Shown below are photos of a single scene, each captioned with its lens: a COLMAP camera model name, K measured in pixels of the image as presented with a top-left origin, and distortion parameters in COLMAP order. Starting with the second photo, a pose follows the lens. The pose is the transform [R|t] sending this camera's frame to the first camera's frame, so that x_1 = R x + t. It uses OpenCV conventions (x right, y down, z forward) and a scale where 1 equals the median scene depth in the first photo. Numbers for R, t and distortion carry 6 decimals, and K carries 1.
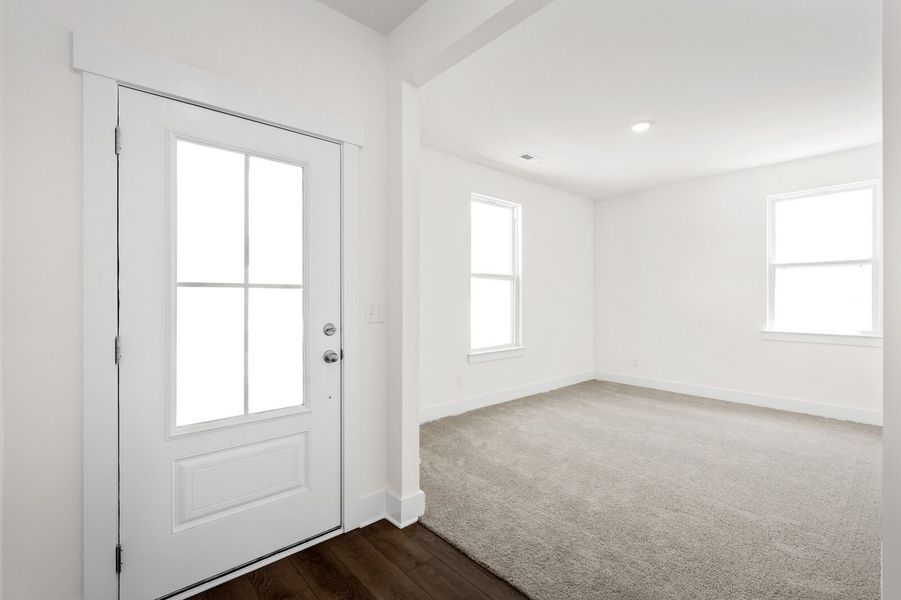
lens RADIAL K [[404.1, 0, 445.5], [0, 404.1, 298.9], [0, 0, 1]] dist [-0.007765, 0.002182]
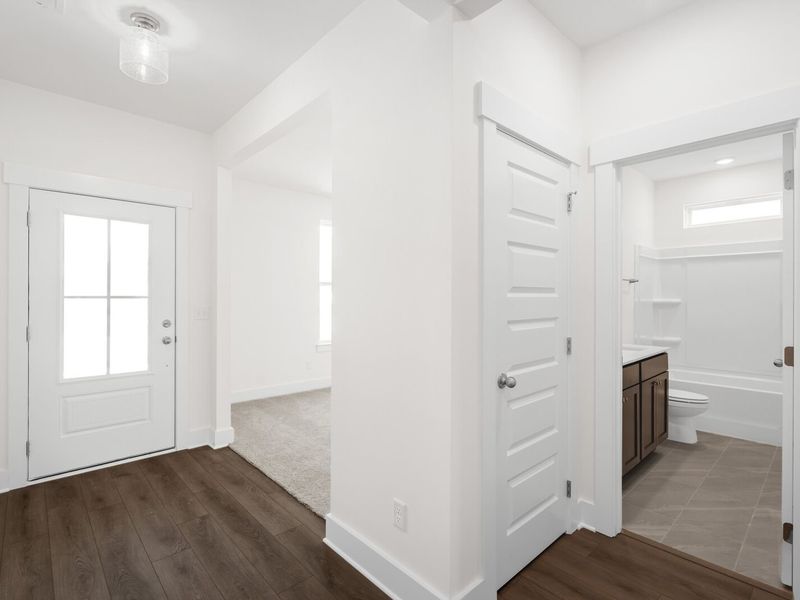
lens RADIAL K [[422.7, 0, 410.0], [0, 422.7, 296.8], [0, 0, 1]] dist [-0.005569, 0.002385]
pose [[0.999164, 0.005038, 0.040565, 0.371747], [-0.005062, 0.999987, 0.000506, -0.022221], [-0.040562, -0.000711, 0.999177, -0.435327]]
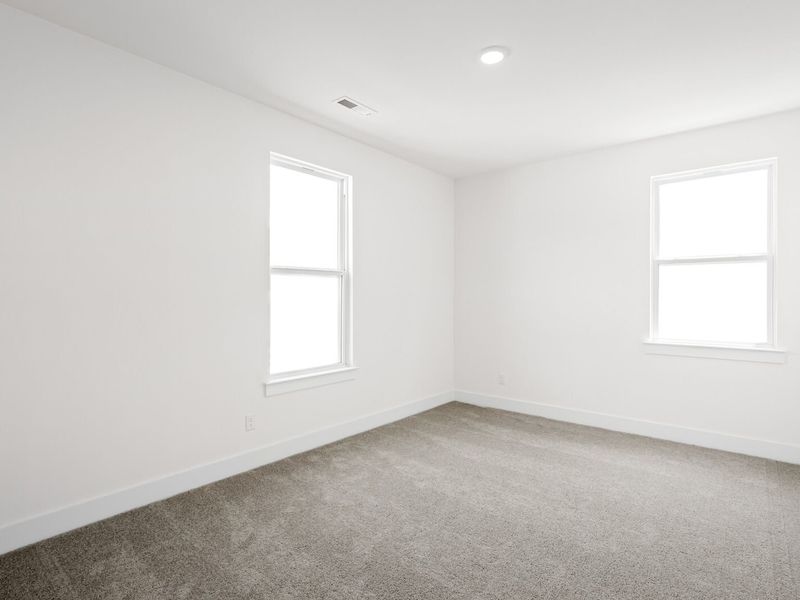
lens RADIAL K [[422.7, 0, 397.9], [0, 422.7, 298.9], [0, 0, 1]] dist [-0.005569, 0.002385]
pose [[0.987853, 0.000766, 0.155389, 0.213903], [-0.001198, 0.999996, 0.002689, -0.013348], [-0.155386, -0.002842, 0.987850, 0.310570]]
